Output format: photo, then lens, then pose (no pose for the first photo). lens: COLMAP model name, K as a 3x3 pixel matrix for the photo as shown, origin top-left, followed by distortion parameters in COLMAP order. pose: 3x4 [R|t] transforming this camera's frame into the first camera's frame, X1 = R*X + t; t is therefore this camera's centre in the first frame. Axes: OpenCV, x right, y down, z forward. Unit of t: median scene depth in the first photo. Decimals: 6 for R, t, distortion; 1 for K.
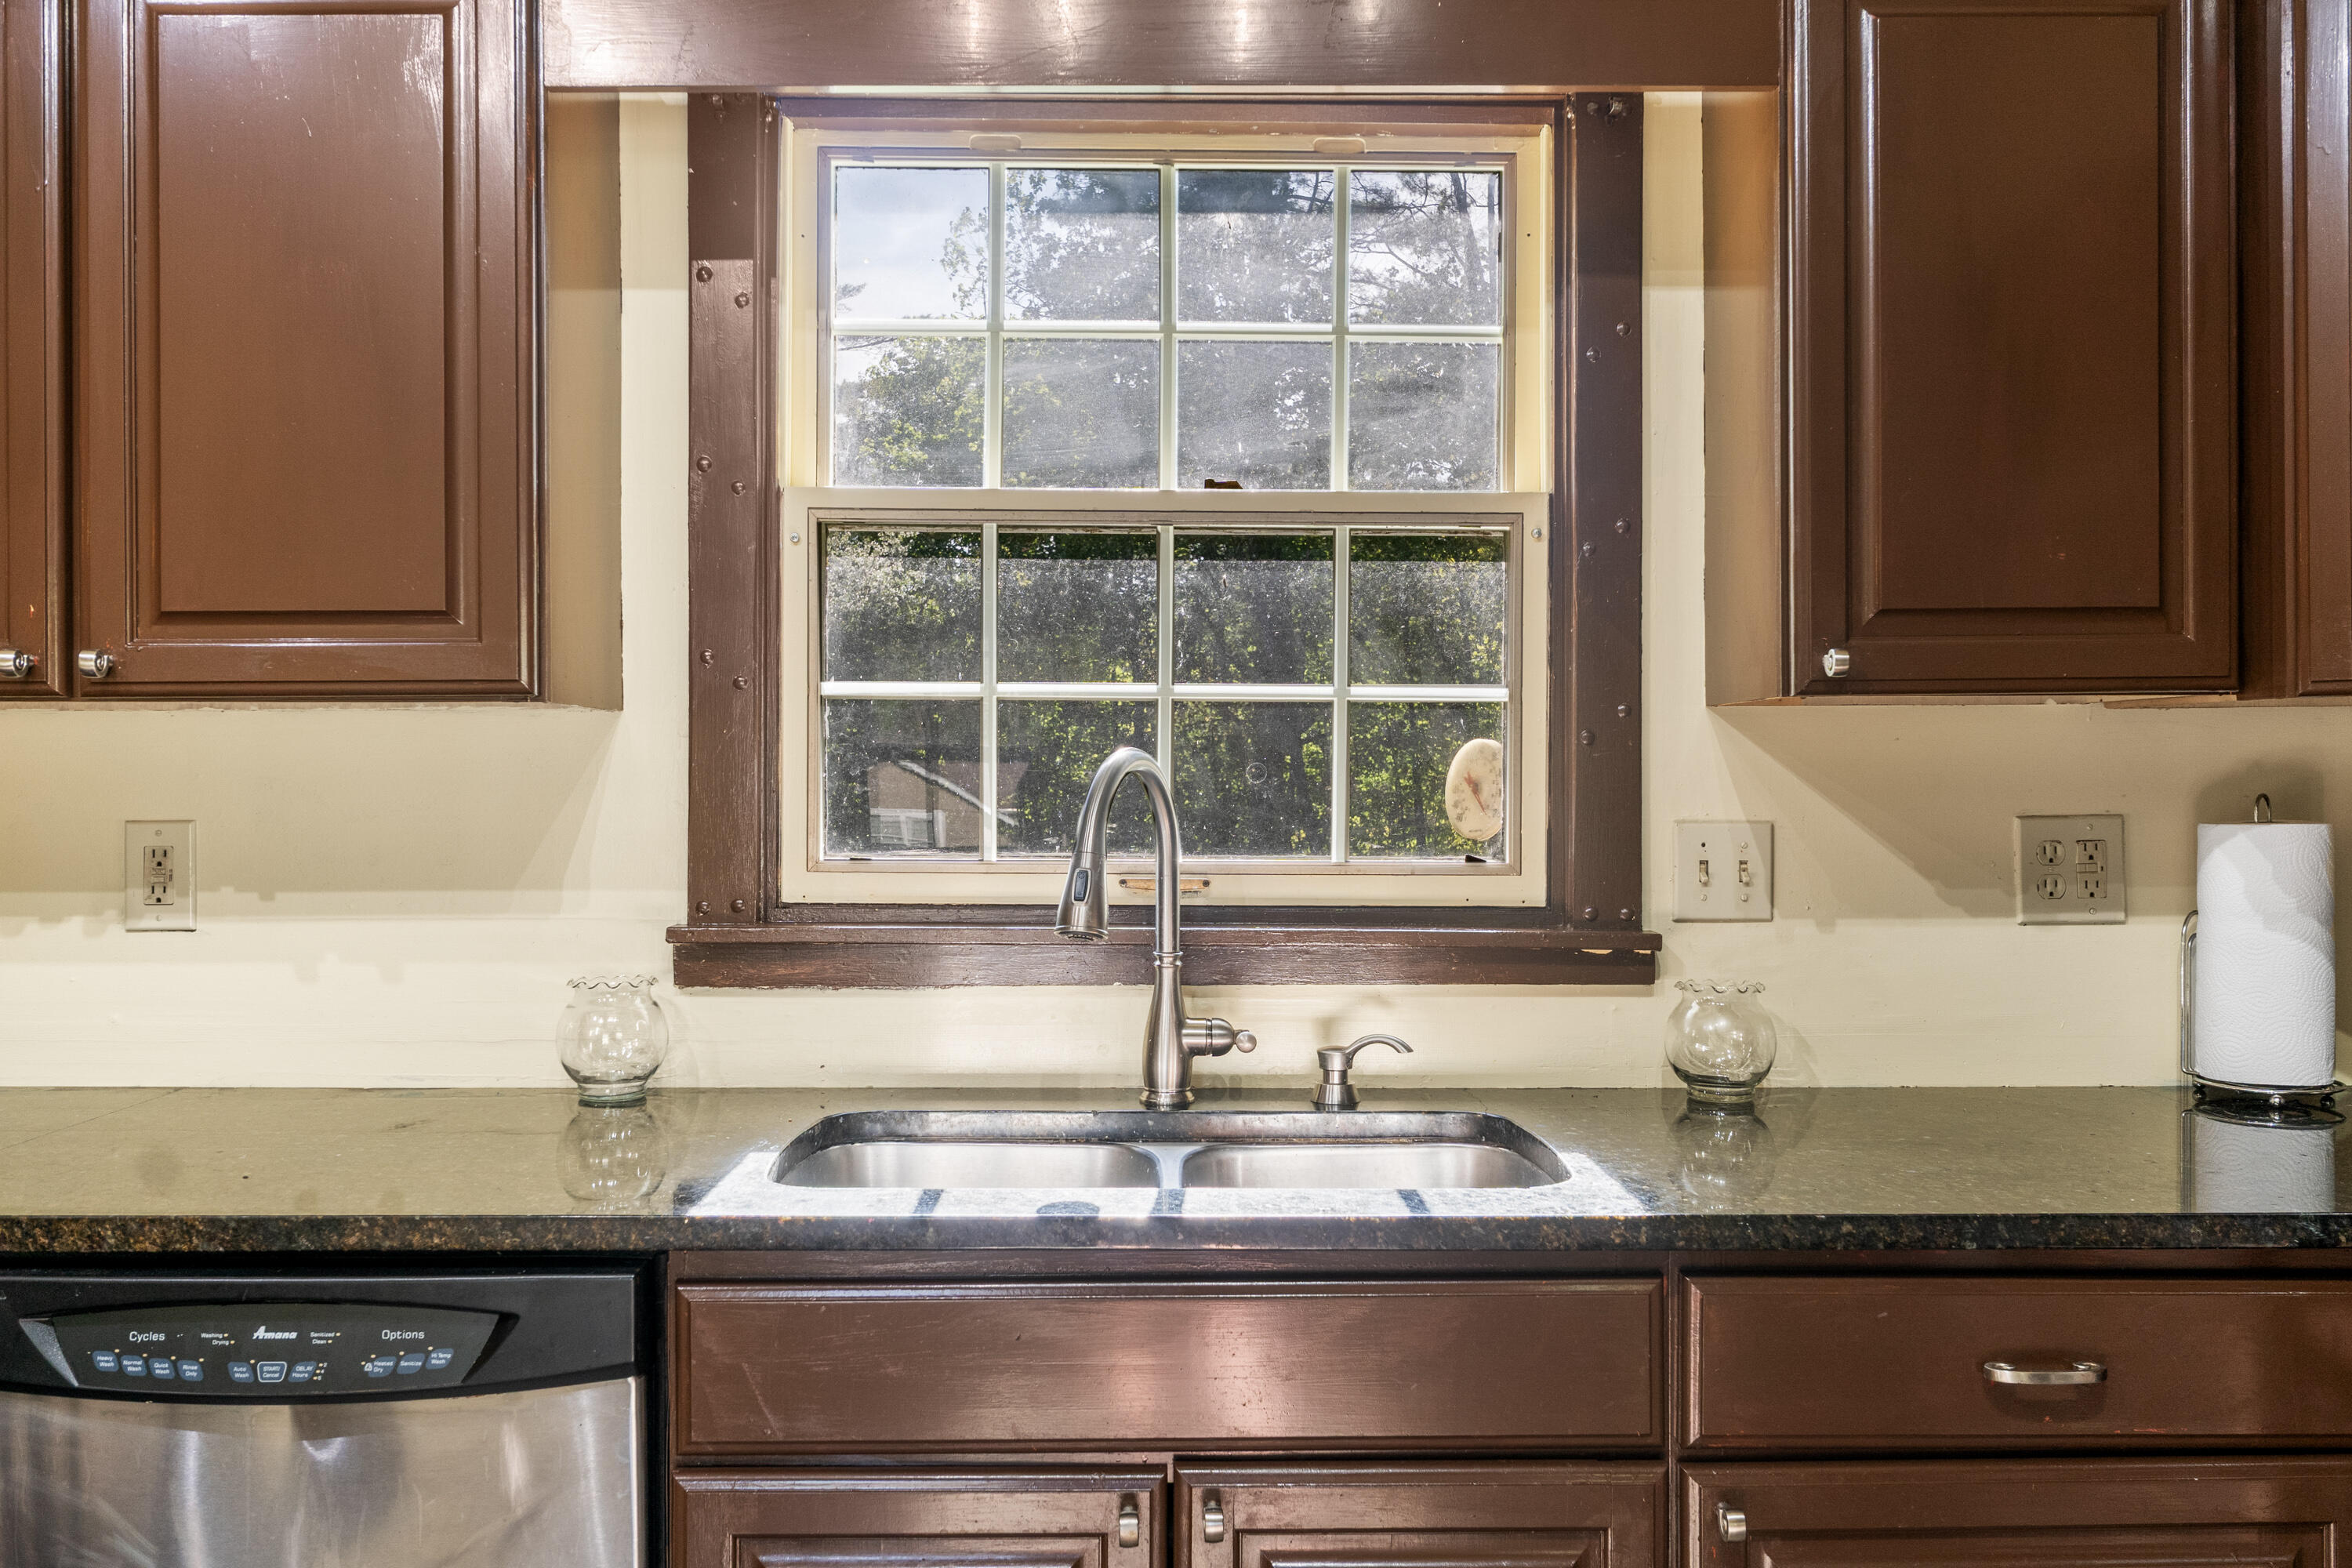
lens RADIAL K [[2007.5, 0, 1177.6], [0, 2007.5, 779.4], [0, 0, 1]] dist [0.010813, -0.001971]
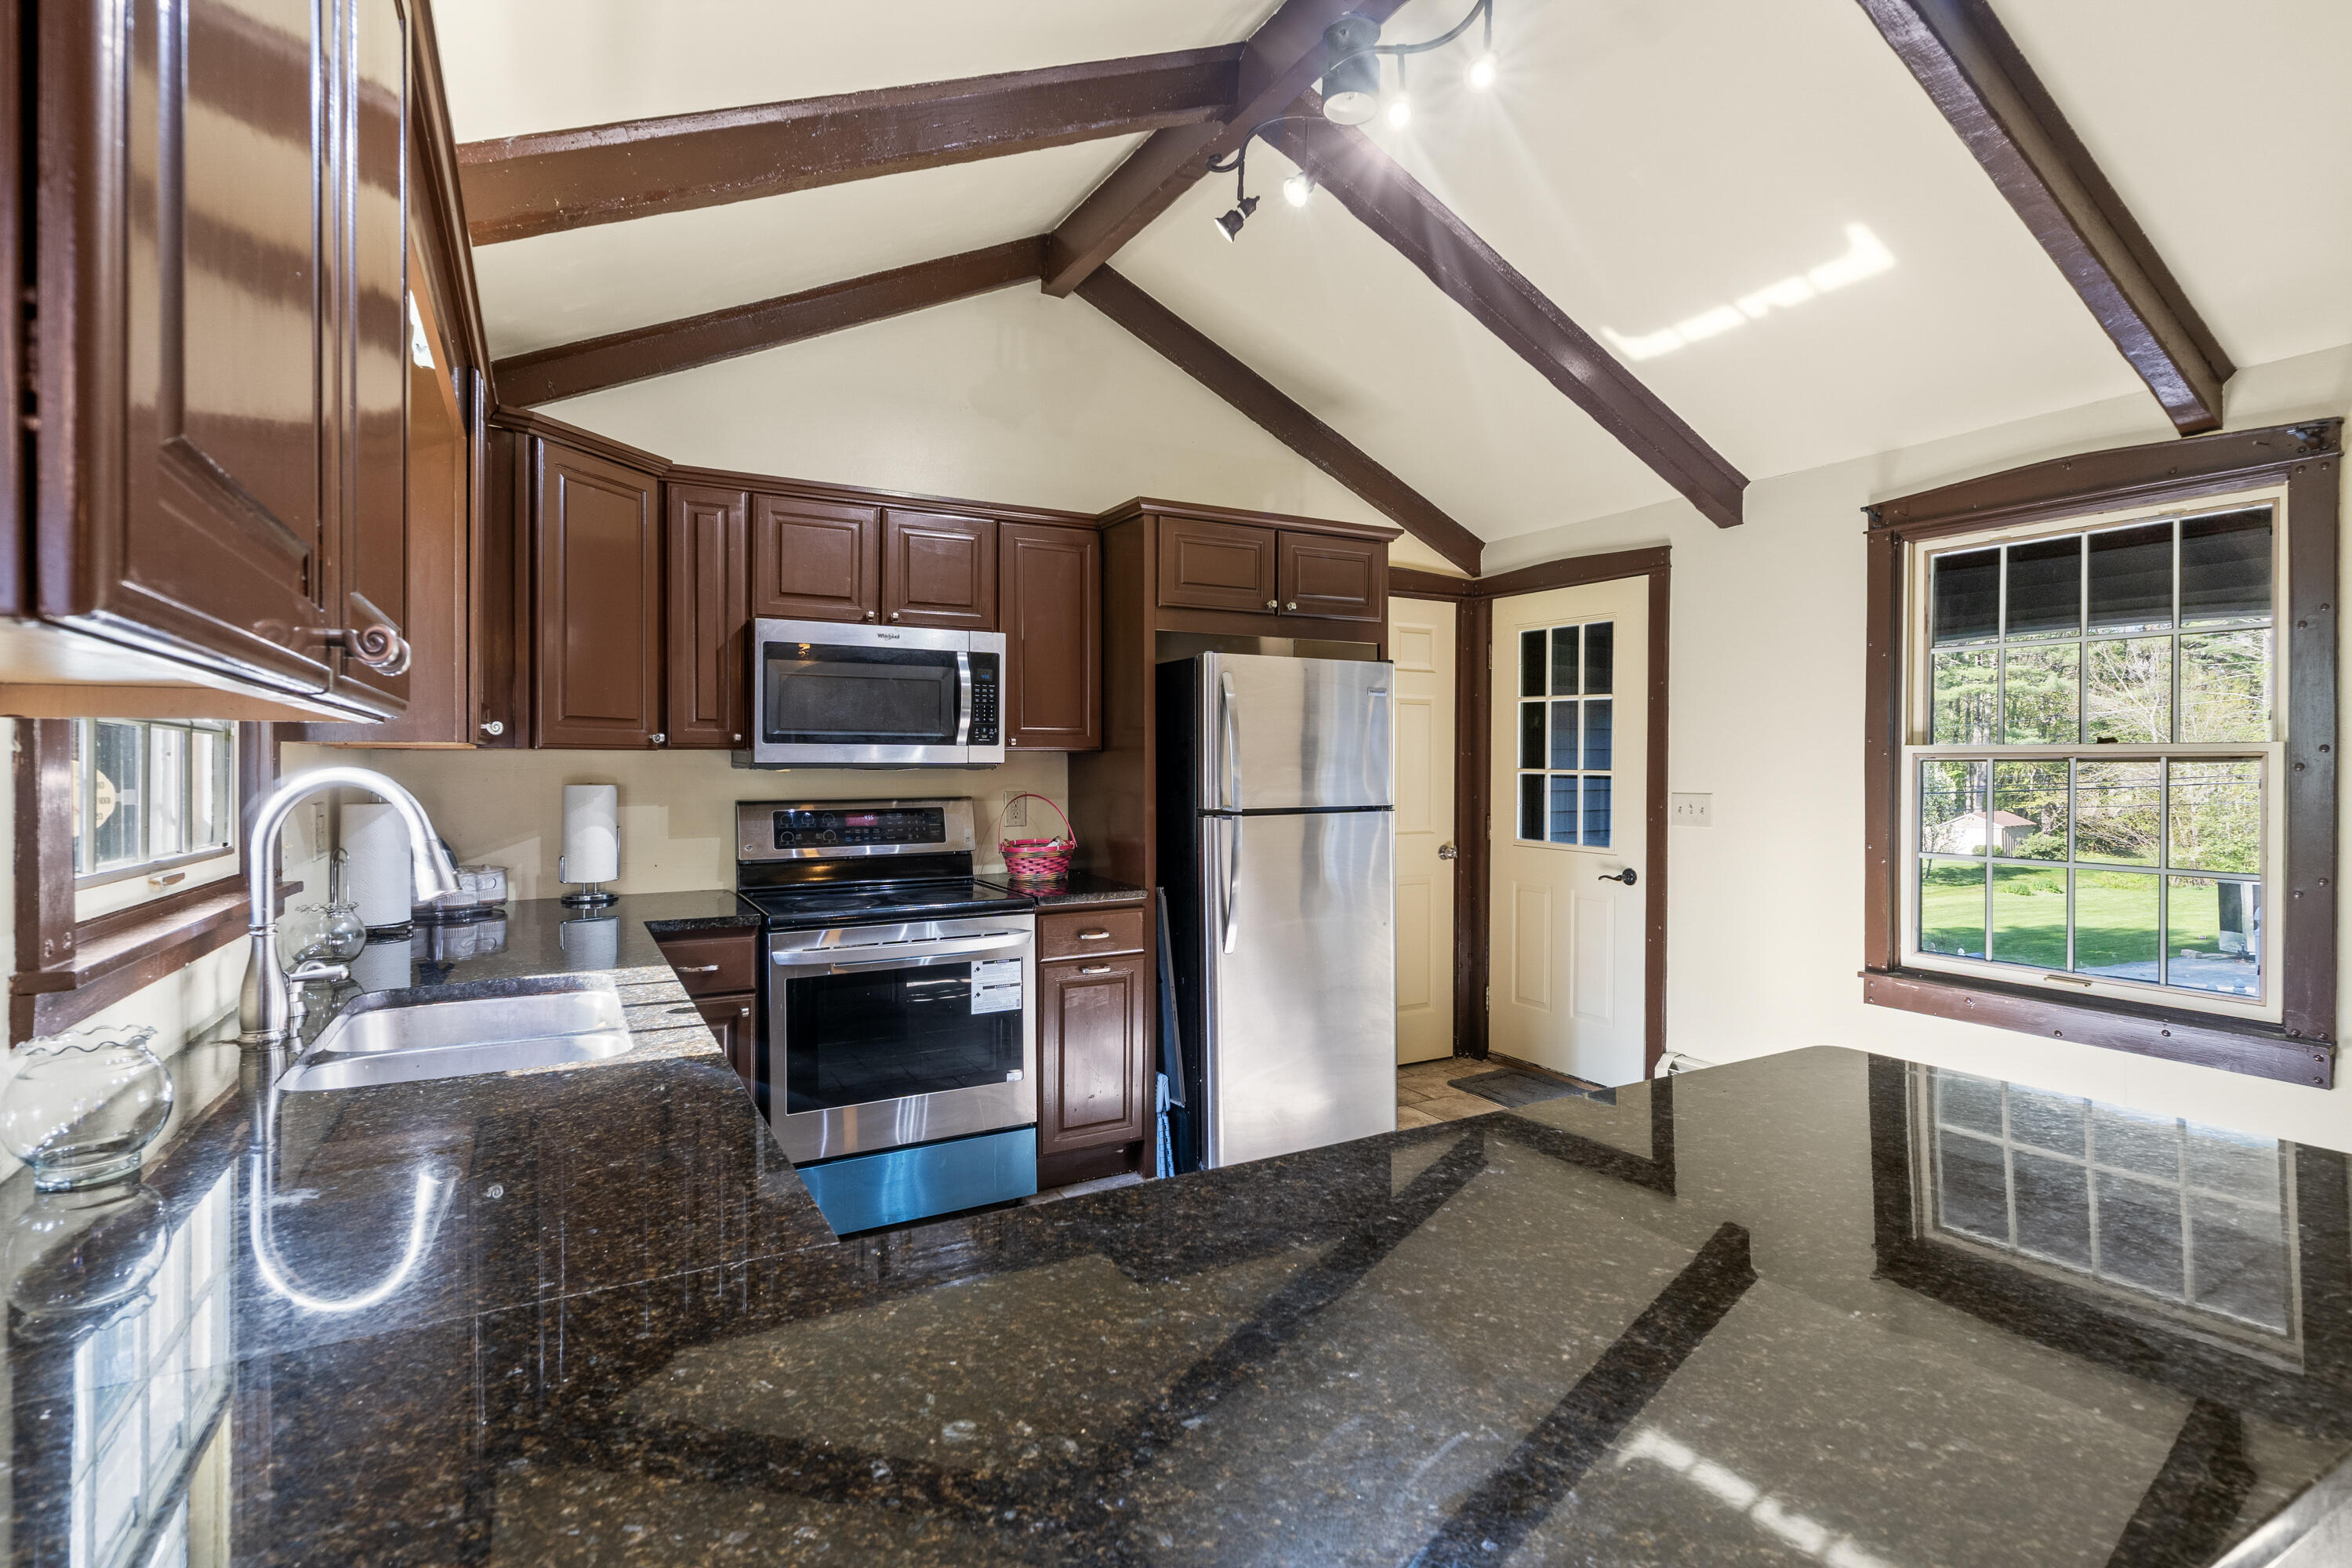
lens RADIAL K [[1132.4, 0, 1179.2], [0, 1132.4, 782.0], [0, 0, 1]] dist [-0.002920, -0.000318]
pose [[-0.478223, -0.009380, 0.878188, -0.901729], [0.008518, 0.999846, 0.015318, -0.012755], [-0.878197, 0.014806, -0.478070, 0.801267]]
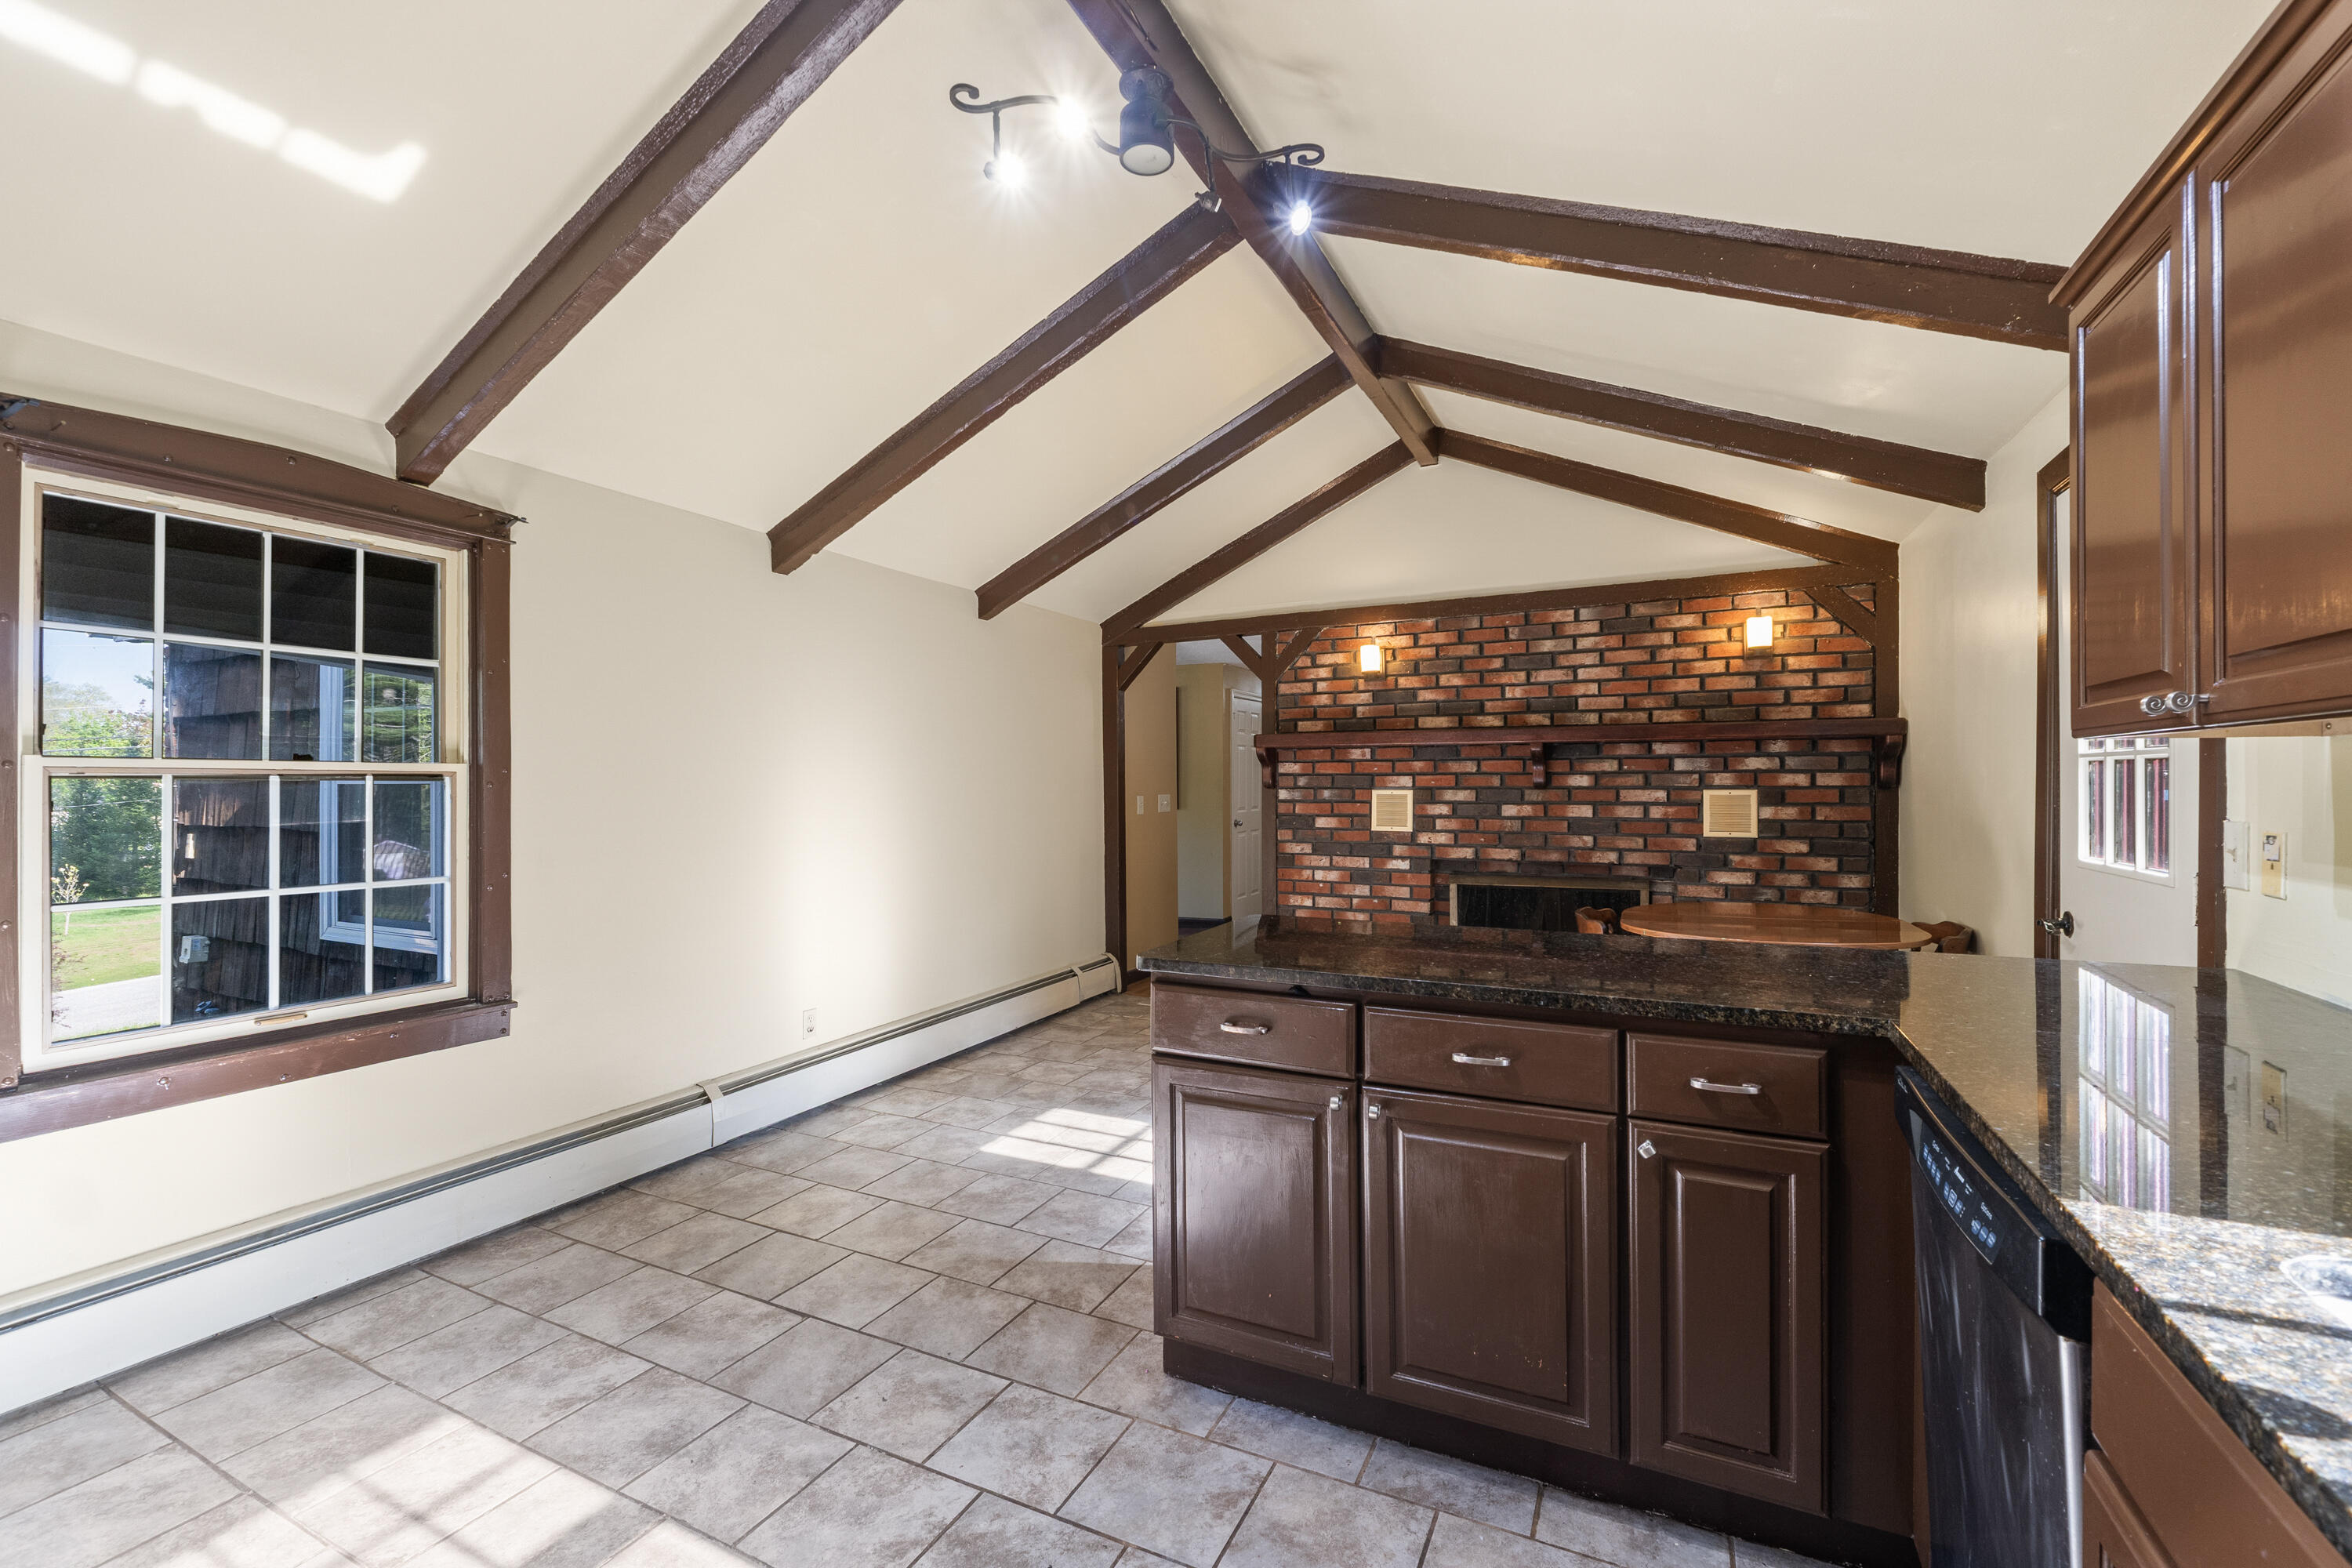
lens RADIAL K [[984.9, 0, 1186.5], [0, 984.9, 780.8], [0, 0, 1]] dist [-0.008252, 0.000185]
pose [[-0.455814, 0.002860, -0.890070, 0.304067], [0.001442, 0.999996, 0.002475, -0.005700], [0.890074, -0.000156, -0.455816, 0.604387]]
